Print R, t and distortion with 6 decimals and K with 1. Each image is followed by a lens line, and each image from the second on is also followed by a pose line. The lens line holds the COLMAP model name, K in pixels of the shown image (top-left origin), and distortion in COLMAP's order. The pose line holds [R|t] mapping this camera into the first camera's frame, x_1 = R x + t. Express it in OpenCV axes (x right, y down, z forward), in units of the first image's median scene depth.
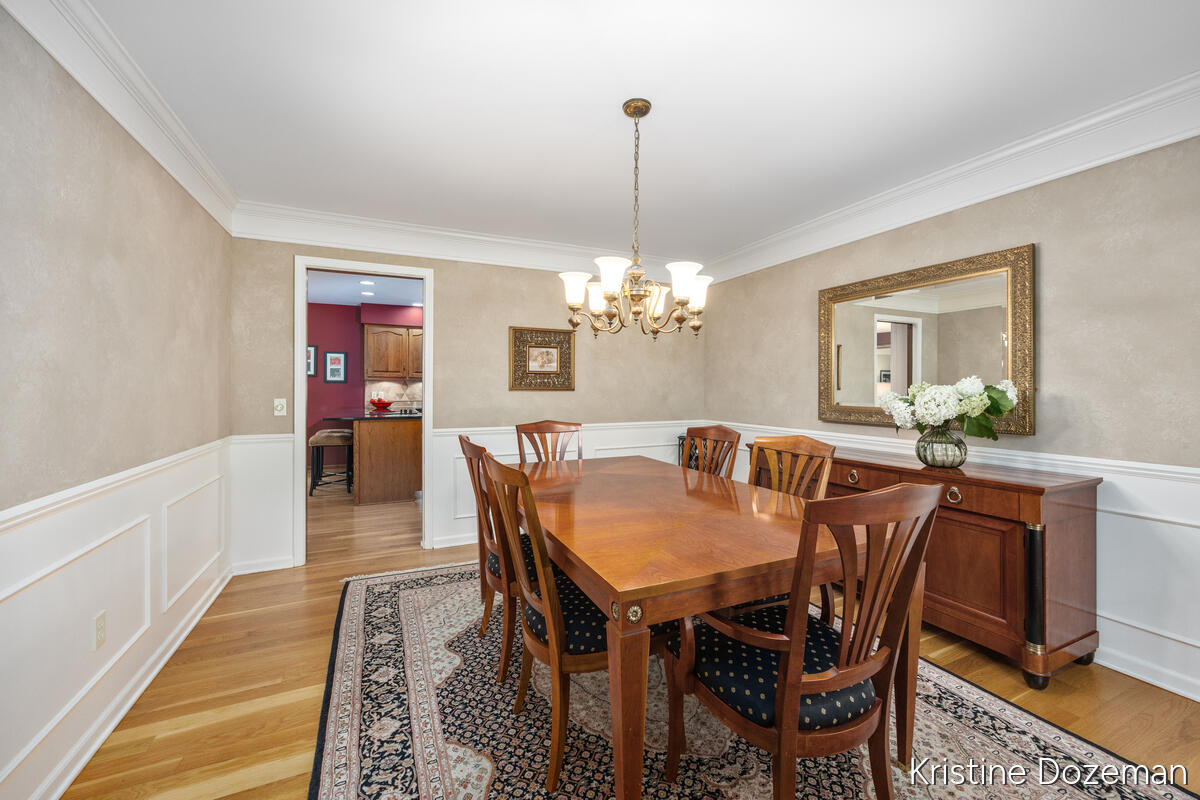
lens RADIAL K [[481.0, 0, 606.8], [0, 481.0, 394.4], [0, 0, 1]] dist [-0.000916, -0.000191]
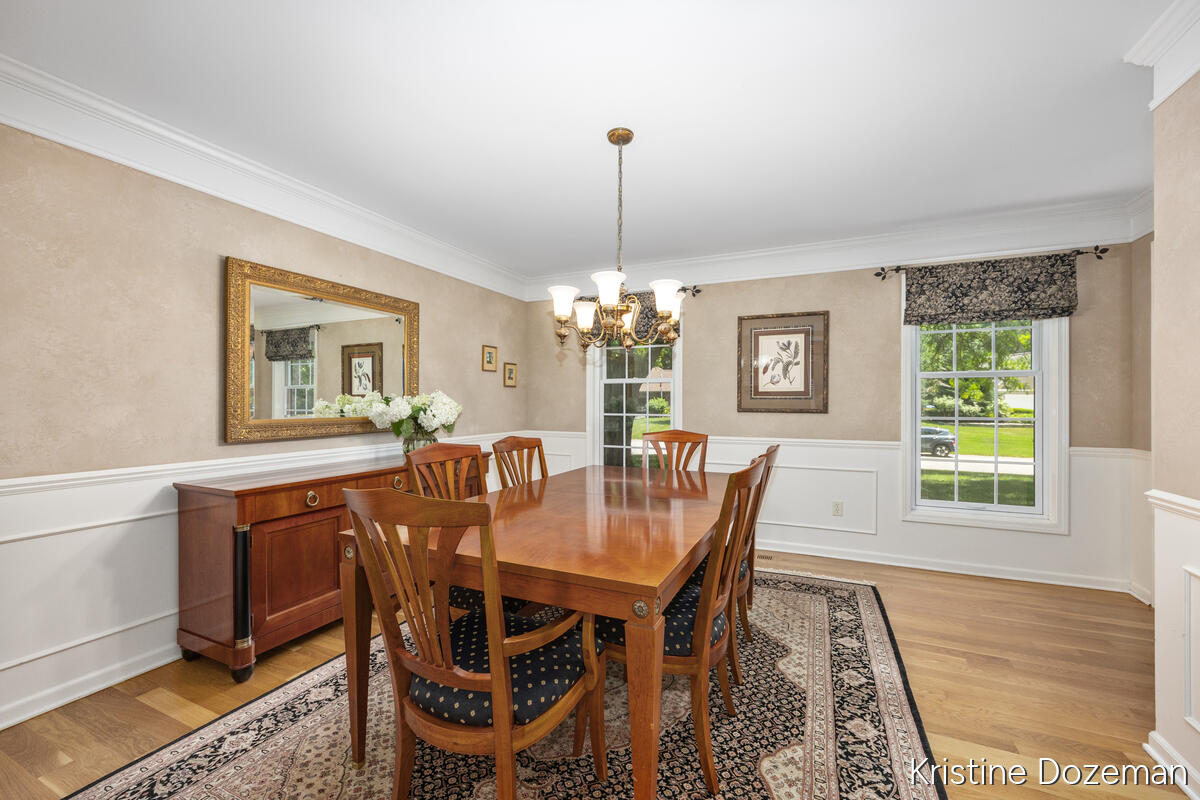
lens RADIAL K [[481.0, 0, 606.8], [0, 481.0, 394.4], [0, 0, 1]] dist [-0.000916, -0.000191]
pose [[-0.651550, 0.009316, 0.758548, -0.811584], [0.010672, 0.999938, -0.003114, -0.012204], [-0.758530, 0.006066, -0.651609, 1.884148]]
